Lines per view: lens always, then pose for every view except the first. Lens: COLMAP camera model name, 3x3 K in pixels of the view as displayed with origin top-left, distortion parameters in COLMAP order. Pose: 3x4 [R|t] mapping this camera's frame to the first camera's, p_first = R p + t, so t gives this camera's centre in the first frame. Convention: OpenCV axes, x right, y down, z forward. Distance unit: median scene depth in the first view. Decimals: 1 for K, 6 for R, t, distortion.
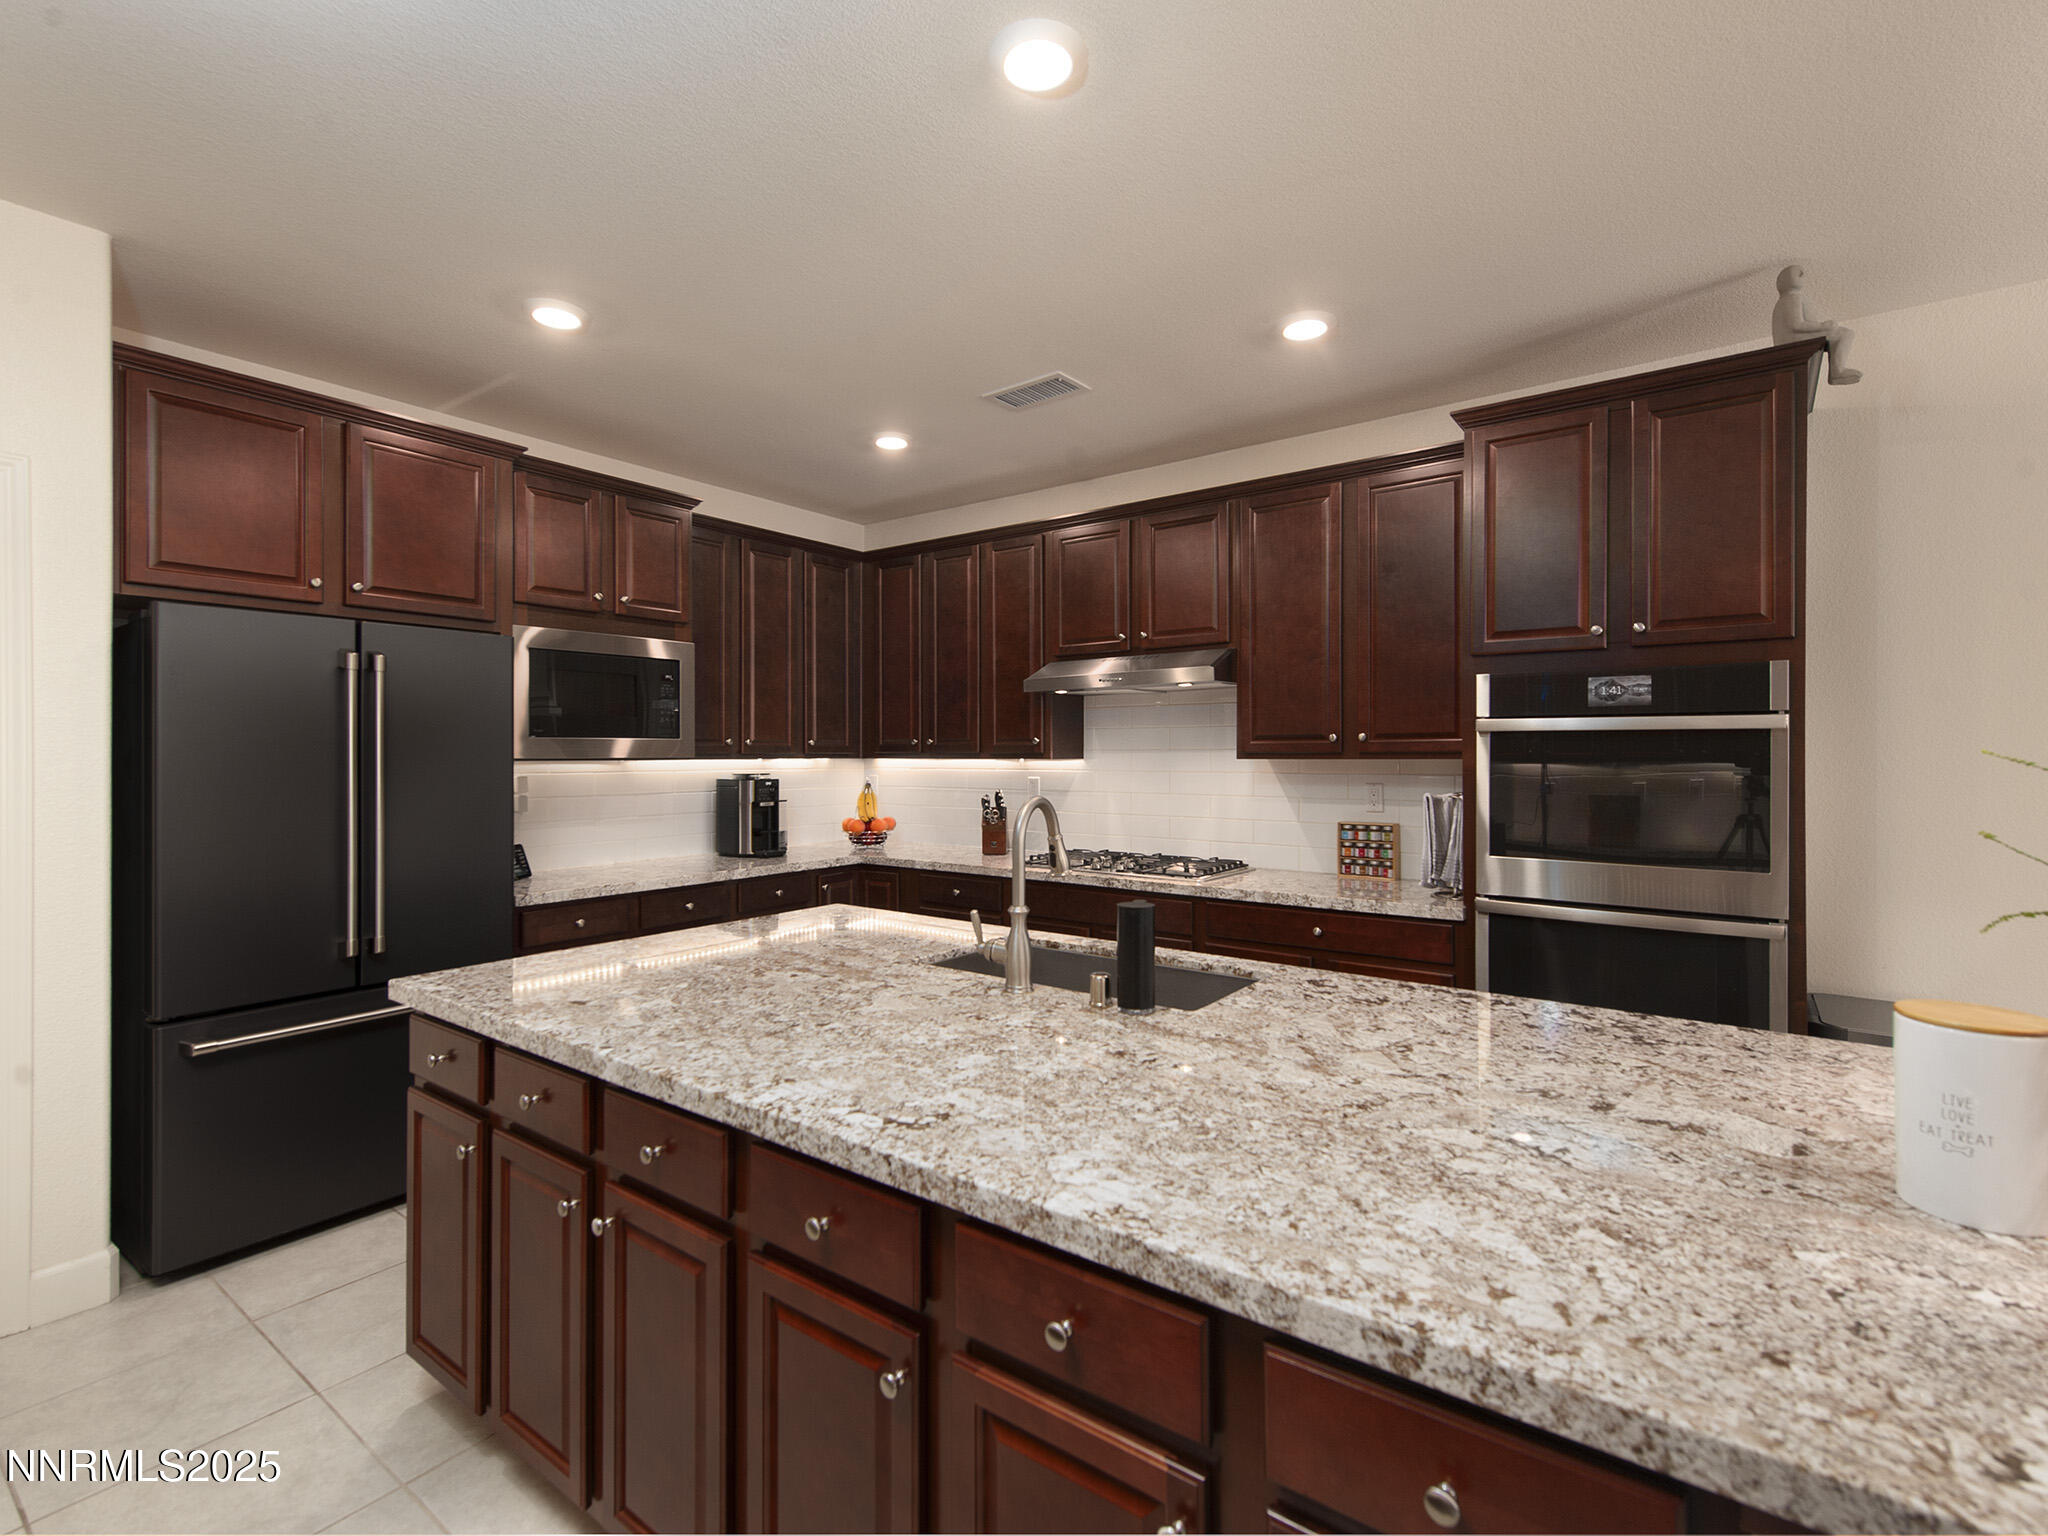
lens RADIAL K [[971.0, 0, 991.1], [0, 971.0, 756.8], [0, 0, 1]] dist [0.002643, -0.000657]
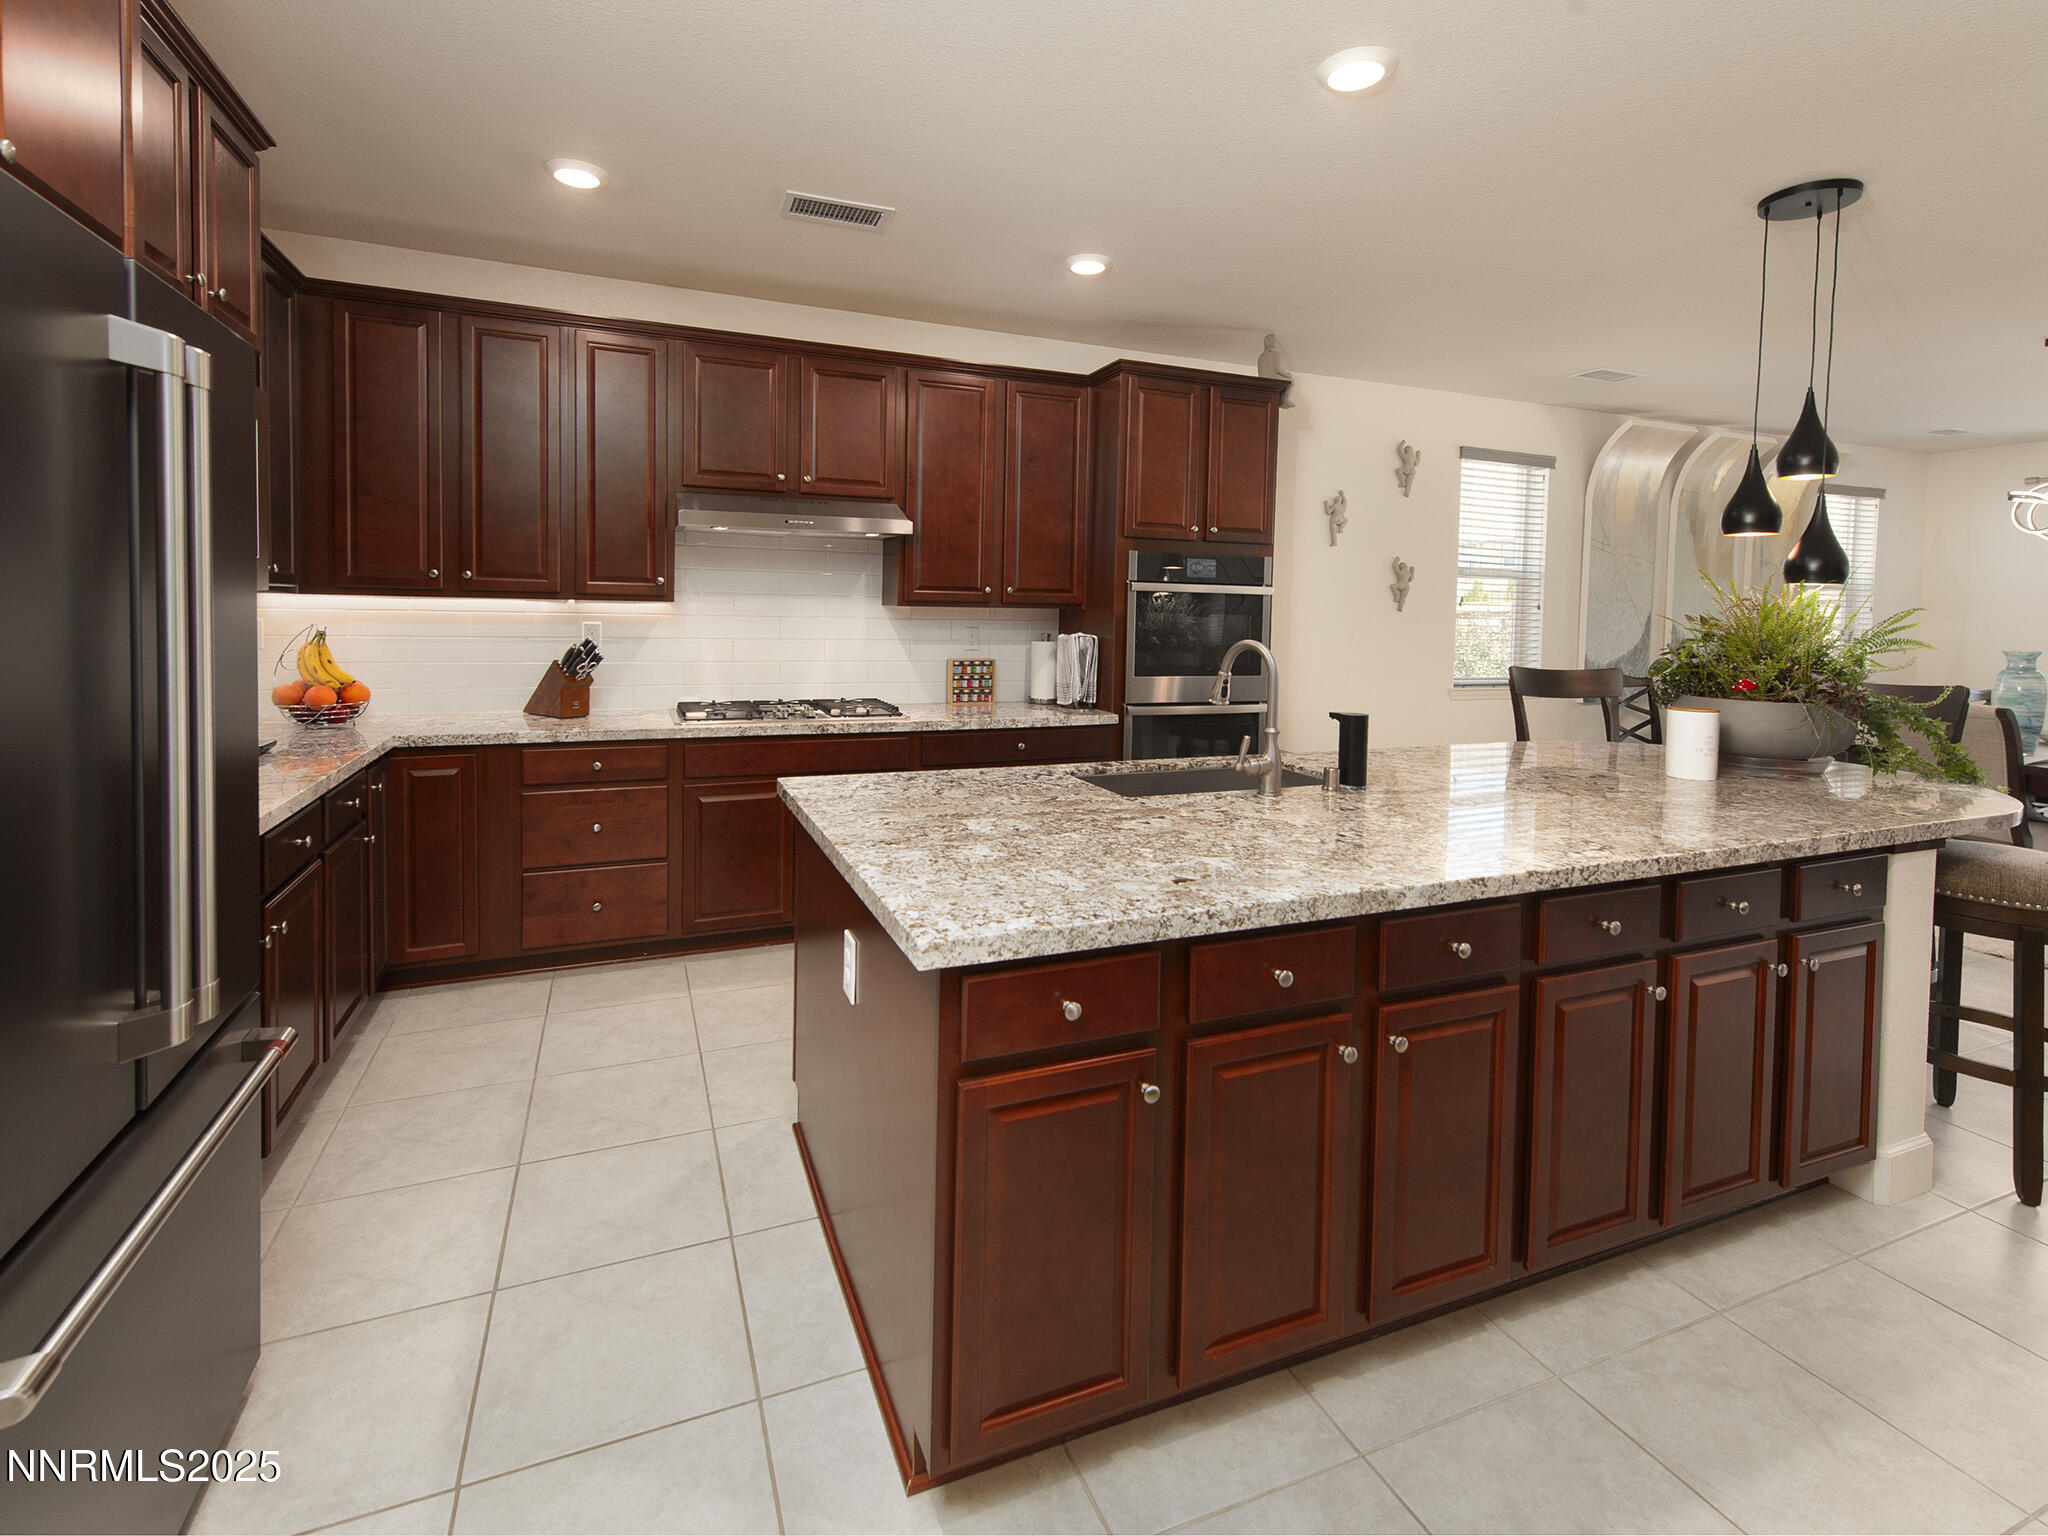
lens RADIAL K [[937.5, 0, 1015.8], [0, 937.5, 642.8], [0, 0, 1]] dist [0.003341, 0.000216]
pose [[0.507245, -0.020074, 0.861568, -0.615833], [-0.018936, 0.999228, 0.034430, 0.005237], [-0.861594, -0.033779, 0.506473, 0.352620]]
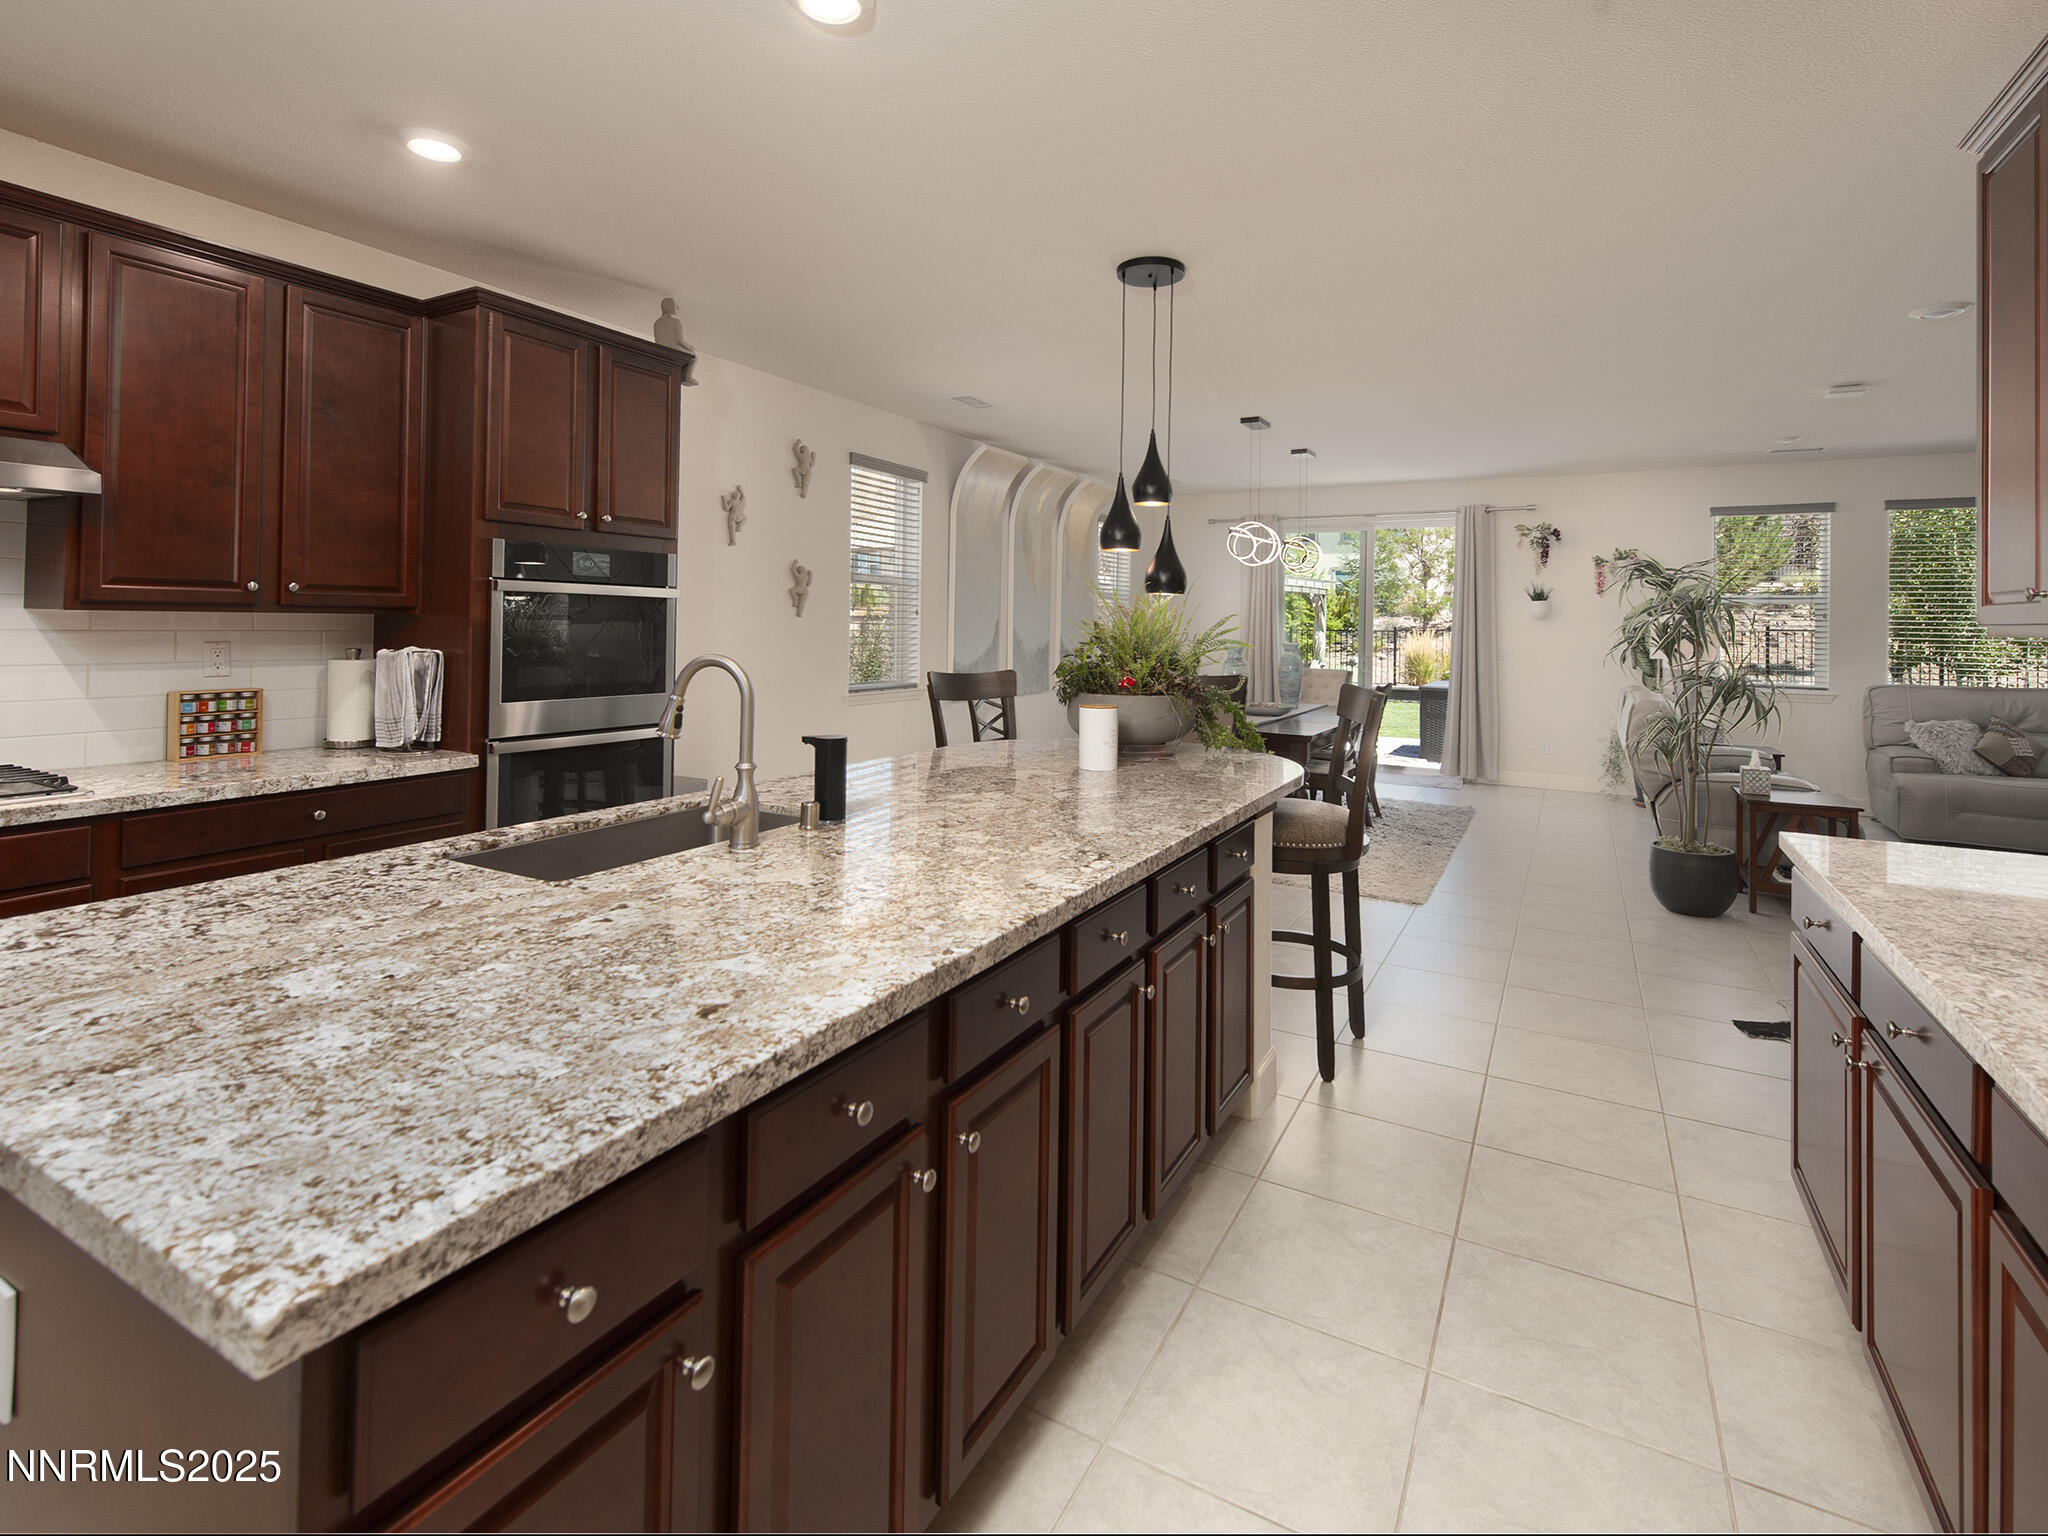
lens RADIAL K [[964.8, 0, 1028.6], [0, 964.8, 616.4], [0, 0, 1]] dist [0.013952, -0.005090]
pose [[-0.145622, 0.007930, 0.989309, -0.527522], [-0.014363, 0.999846, -0.010128, 0.004443], [-0.989236, -0.015684, -0.145485, 0.448357]]
